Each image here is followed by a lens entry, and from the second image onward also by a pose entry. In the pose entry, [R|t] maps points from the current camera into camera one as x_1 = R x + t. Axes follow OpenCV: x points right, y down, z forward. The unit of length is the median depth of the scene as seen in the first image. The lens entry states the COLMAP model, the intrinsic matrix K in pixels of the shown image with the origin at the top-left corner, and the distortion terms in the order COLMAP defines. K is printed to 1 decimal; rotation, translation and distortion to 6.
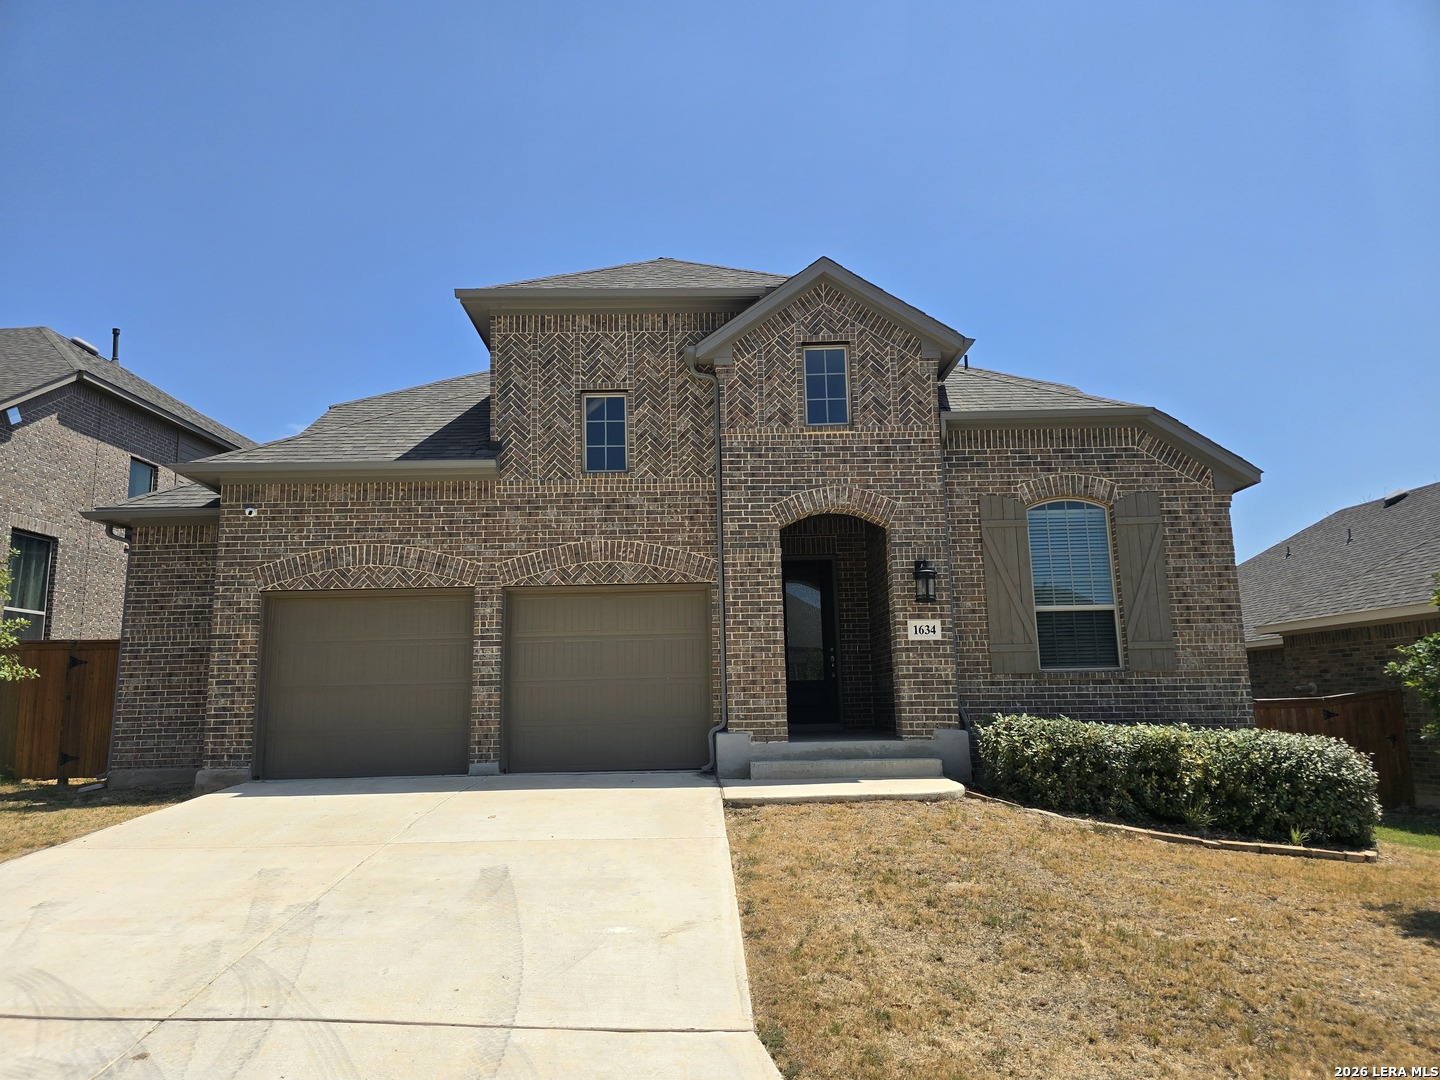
lens RADIAL K [[966.3, 0, 712.4], [0, 966.3, 545.0], [0, 0, 1]] dist [0.060313, -0.055393]
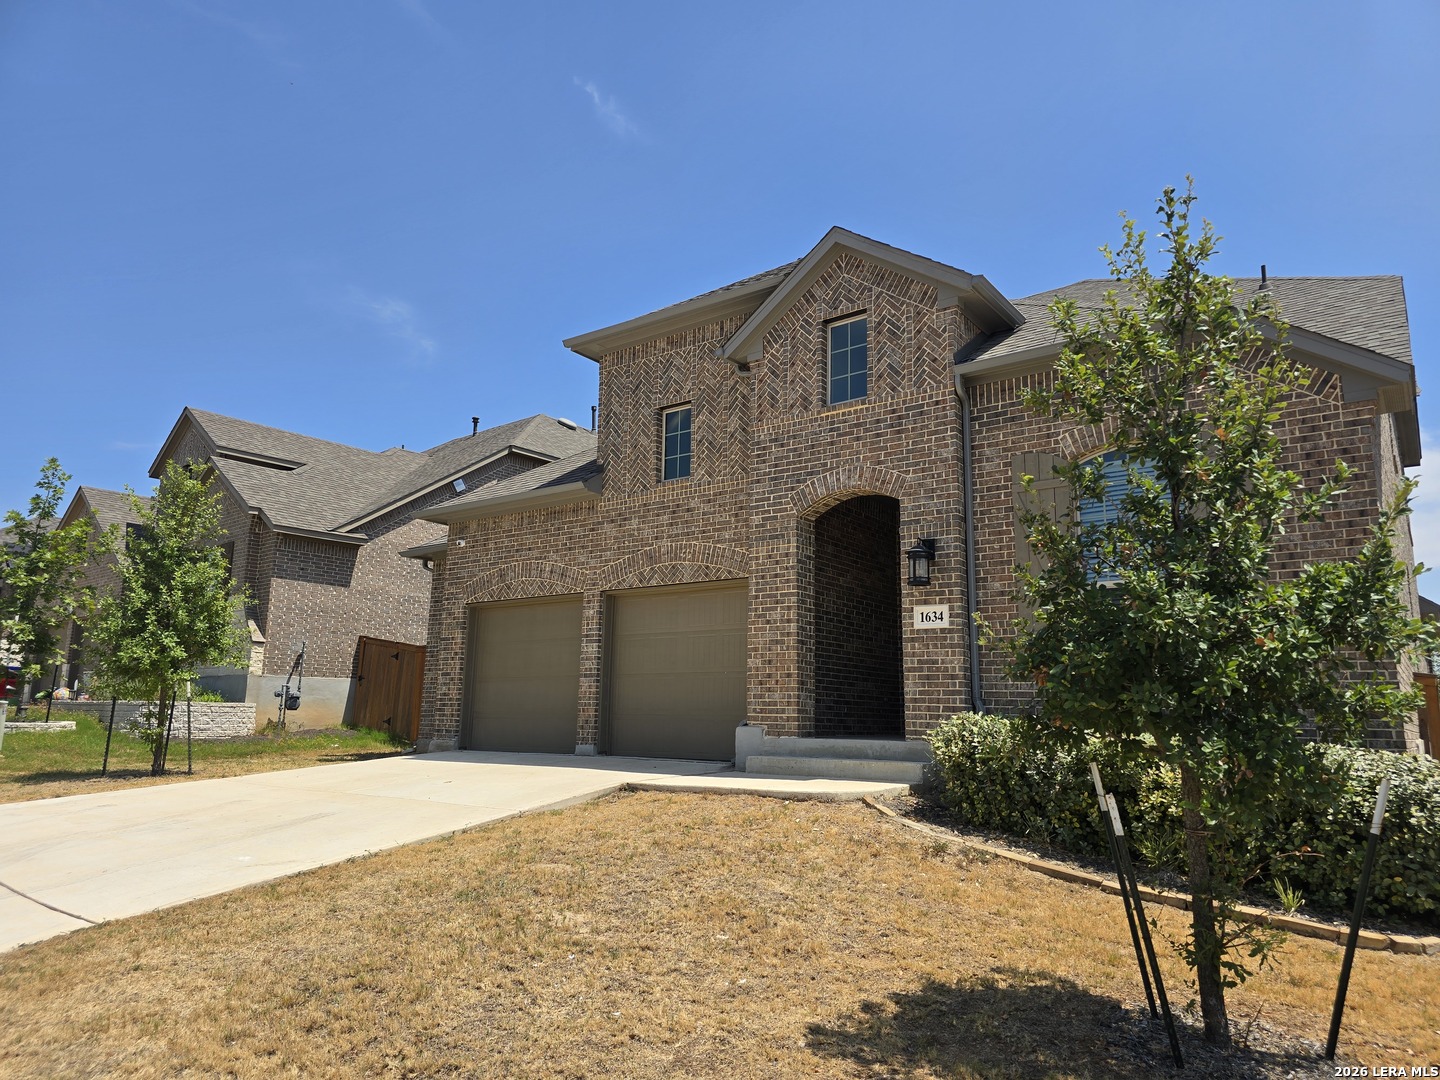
lens RADIAL K [[966.3, 0, 726.8], [0, 966.3, 540.7], [0, 0, 1]] dist [0.060313, -0.055393]
pose [[0.796842, -0.079709, -0.598907, 0.583687], [0.069806, 0.996767, -0.039784, 0.039328], [0.600142, -0.010105, 0.799830, 0.179303]]
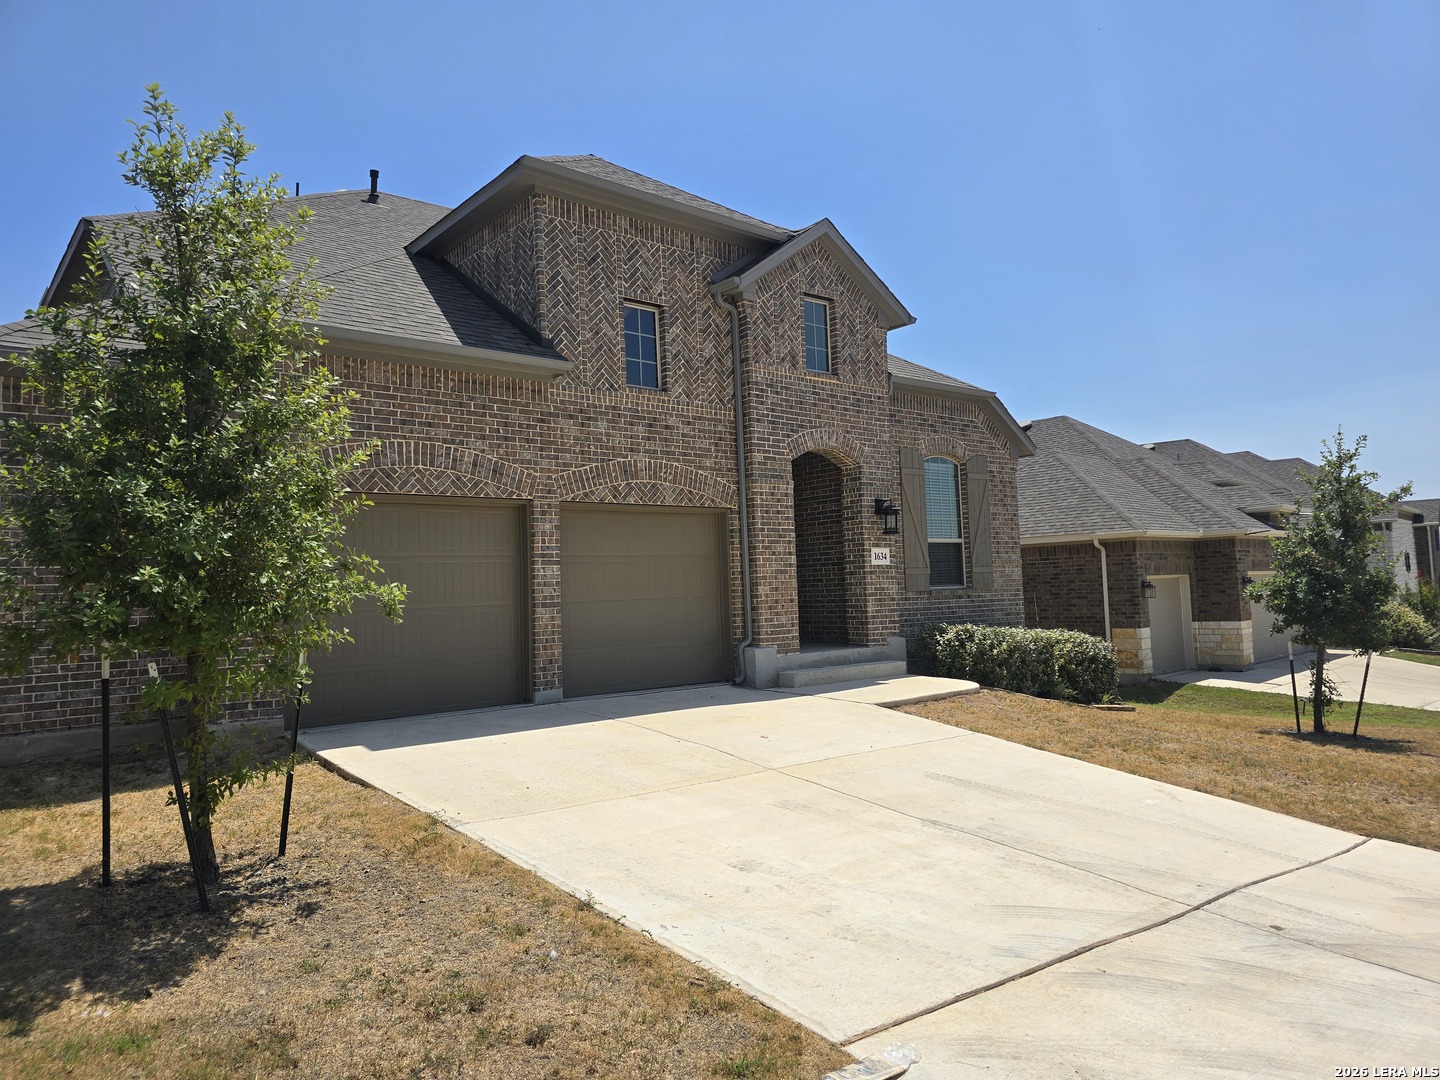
lens RADIAL K [[966.3, 0, 725.3], [0, 966.3, 532.9], [0, 0, 1]] dist [0.060313, -0.055393]
pose [[0.773746, 0.032805, 0.632646, -0.672374], [-0.089249, 0.994343, 0.057595, 0.005983], [-0.627178, -0.101027, 0.772296, 0.186269]]
